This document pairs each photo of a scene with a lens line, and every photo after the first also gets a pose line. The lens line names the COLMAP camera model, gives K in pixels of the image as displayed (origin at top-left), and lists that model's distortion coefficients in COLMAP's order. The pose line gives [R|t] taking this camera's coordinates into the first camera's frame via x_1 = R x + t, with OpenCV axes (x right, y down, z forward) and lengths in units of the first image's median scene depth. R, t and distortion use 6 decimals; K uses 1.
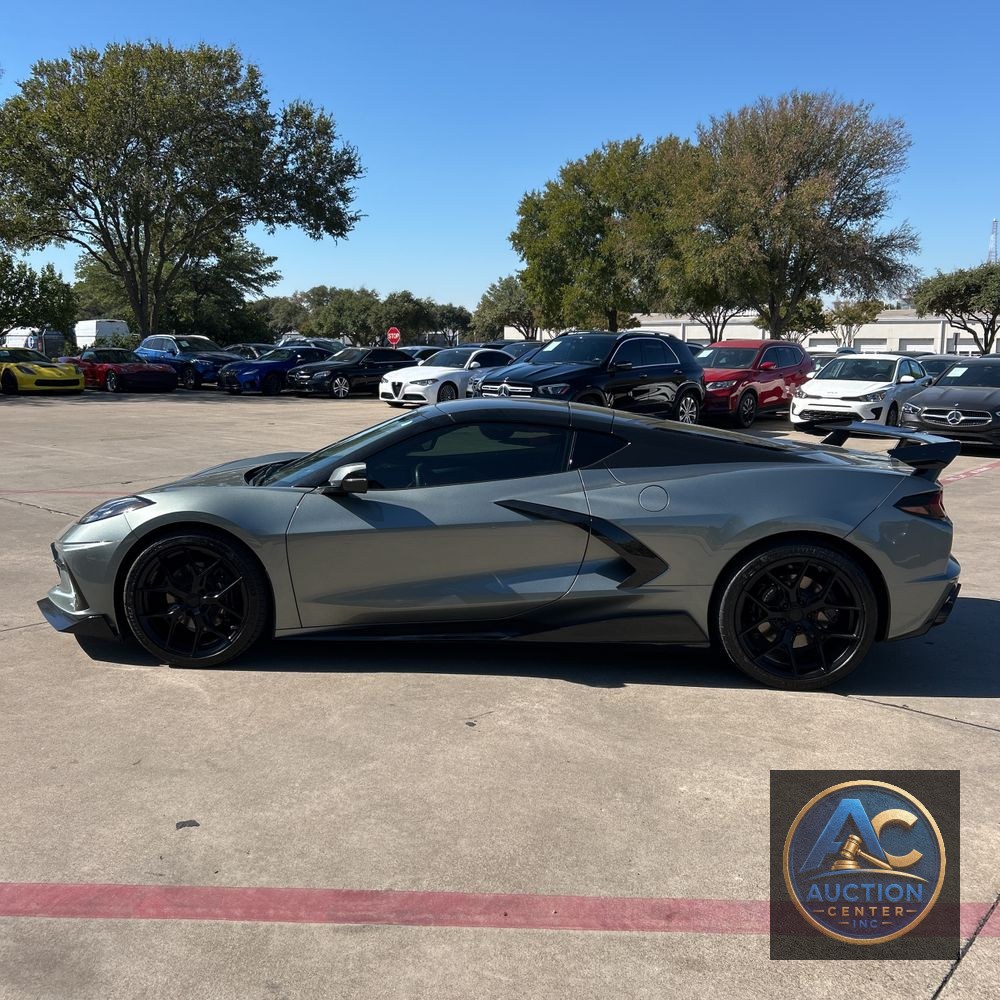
lens RADIAL K [[981.5, 0, 499.8], [0, 981.5, 495.5], [0, 0, 1]] dist [0.069292, -0.154962]
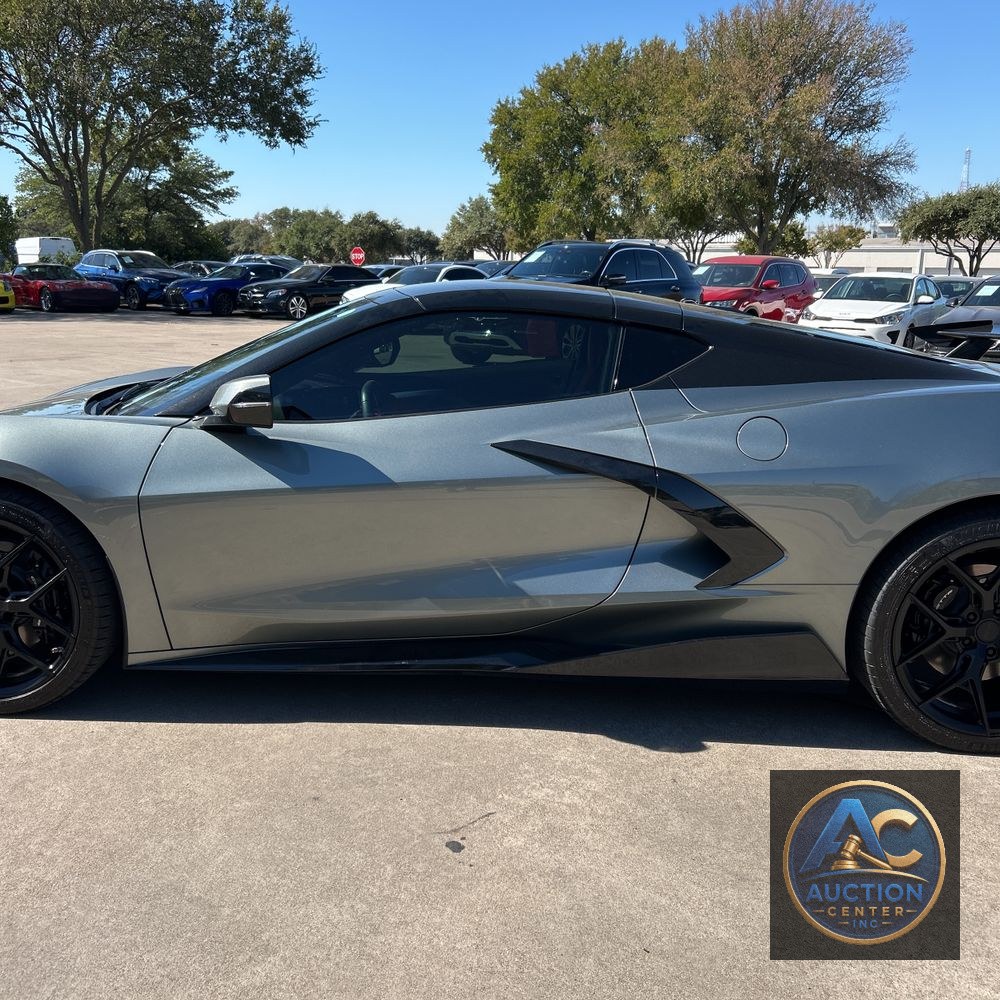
lens RADIAL K [[1003.1, 0, 494.3], [0, 1003.1, 501.5], [0, 0, 1]] dist [0.007905, 0.016215]
pose [[0.999677, 0.002050, 0.025343, -0.002176], [-0.003928, 0.997228, 0.074305, -0.000384], [-0.025121, -0.074380, 0.996914, 0.044316]]
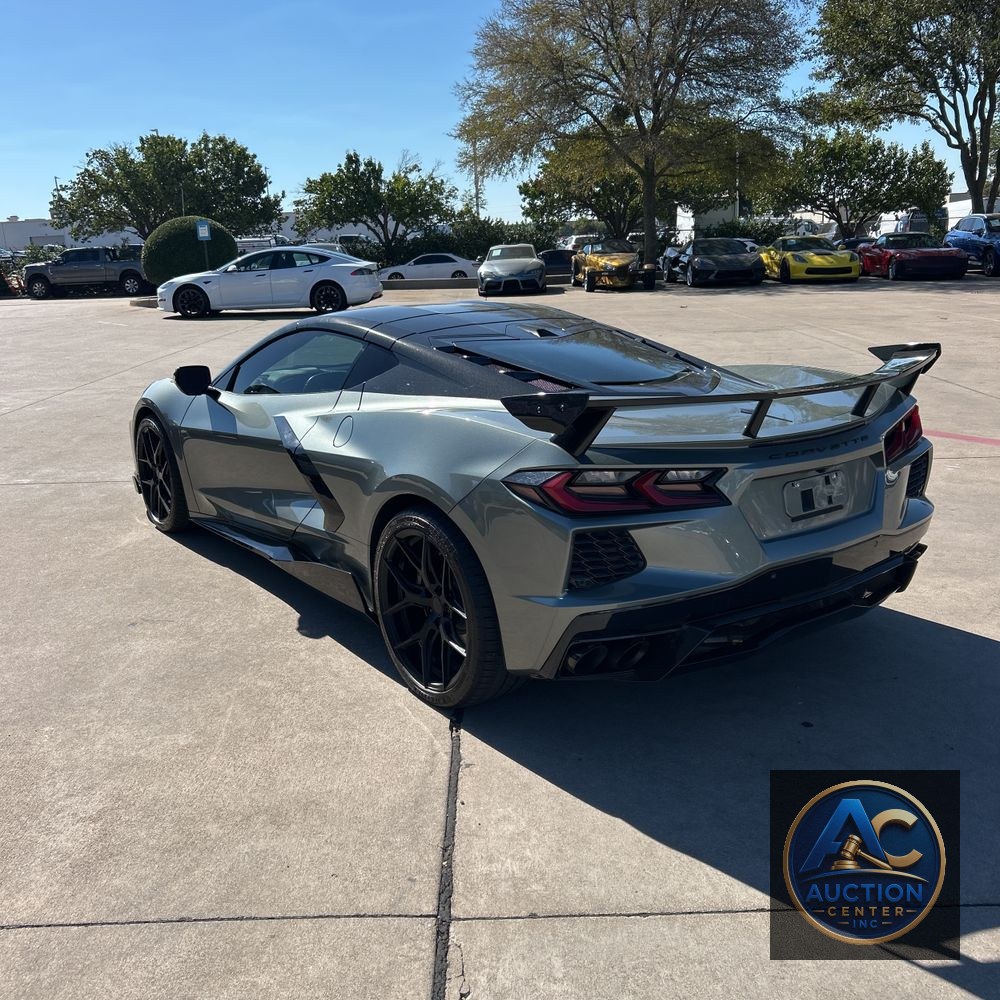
lens RADIAL K [[998.9, 0, 500.0], [0, 998.9, 500.0], [0, 0, 1]] dist [0.044107, -0.071985]
pose [[0.653823, 0.159579, -0.739628, 0.097731], [-0.074269, 0.986322, 0.147151, -0.008065], [0.752993, -0.041280, 0.656732, 0.059932]]
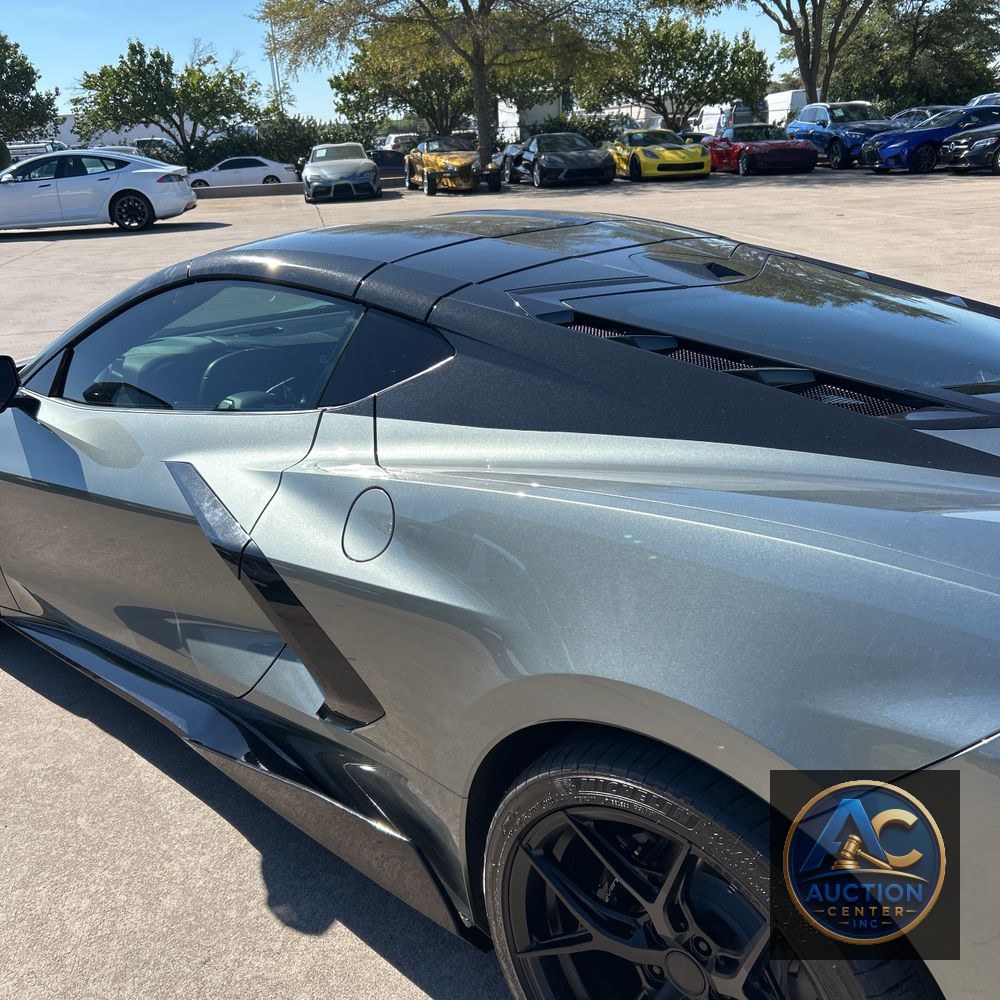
lens RADIAL K [[1017.4, 0, 494.7], [0, 1017.4, 509.7], [0, 0, 1]] dist [-0.005423, 0.038869]
pose [[0.775549, 0.173633, -0.606940, 0.046688], [-0.037938, 0.972512, 0.229740, -0.009893], [0.630147, -0.155148, 0.760818, 0.082545]]
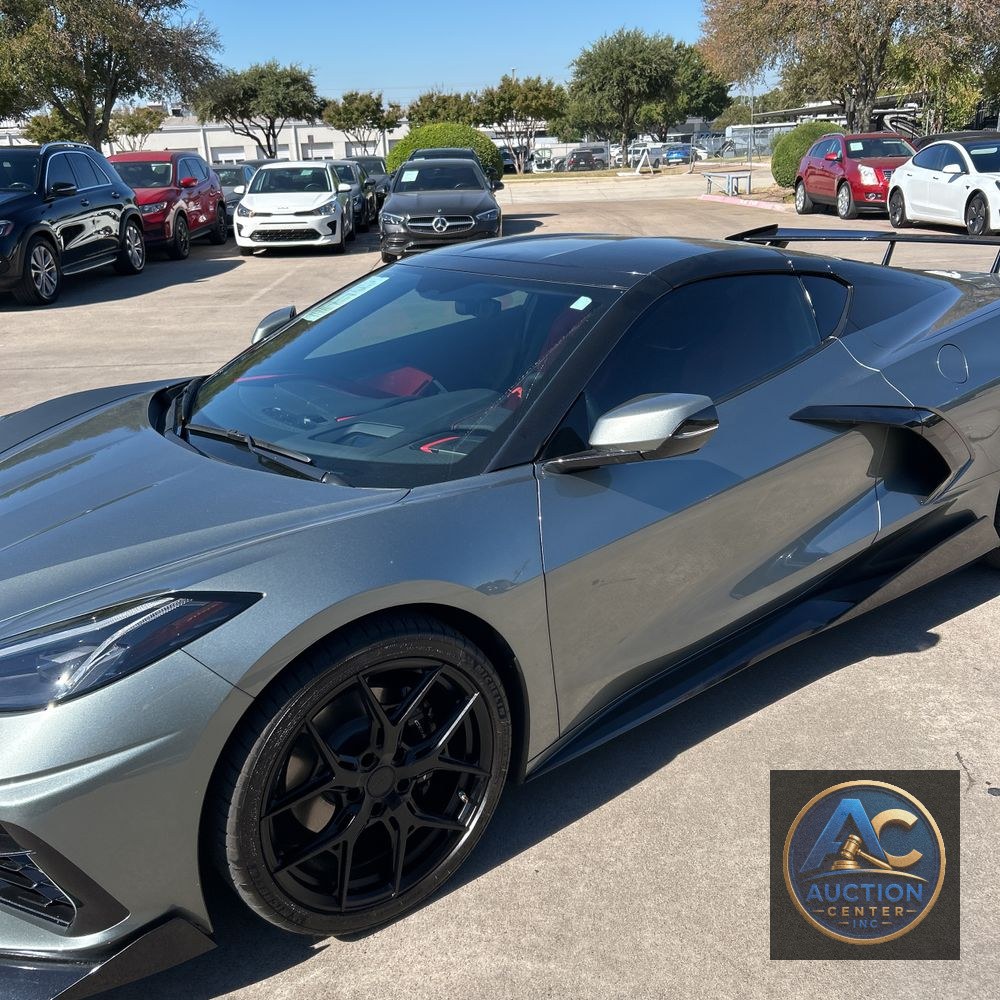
lens RADIAL K [[991.6, 0, 515.3], [0, 991.6, 495.7], [0, 0, 1]] dist [0.043609, -0.044754]
pose [[0.765246, -0.248928, 0.593661, -0.055921], [0.141644, 0.964719, 0.221934, -0.011715], [-0.627961, -0.085745, 0.773506, 0.072189]]
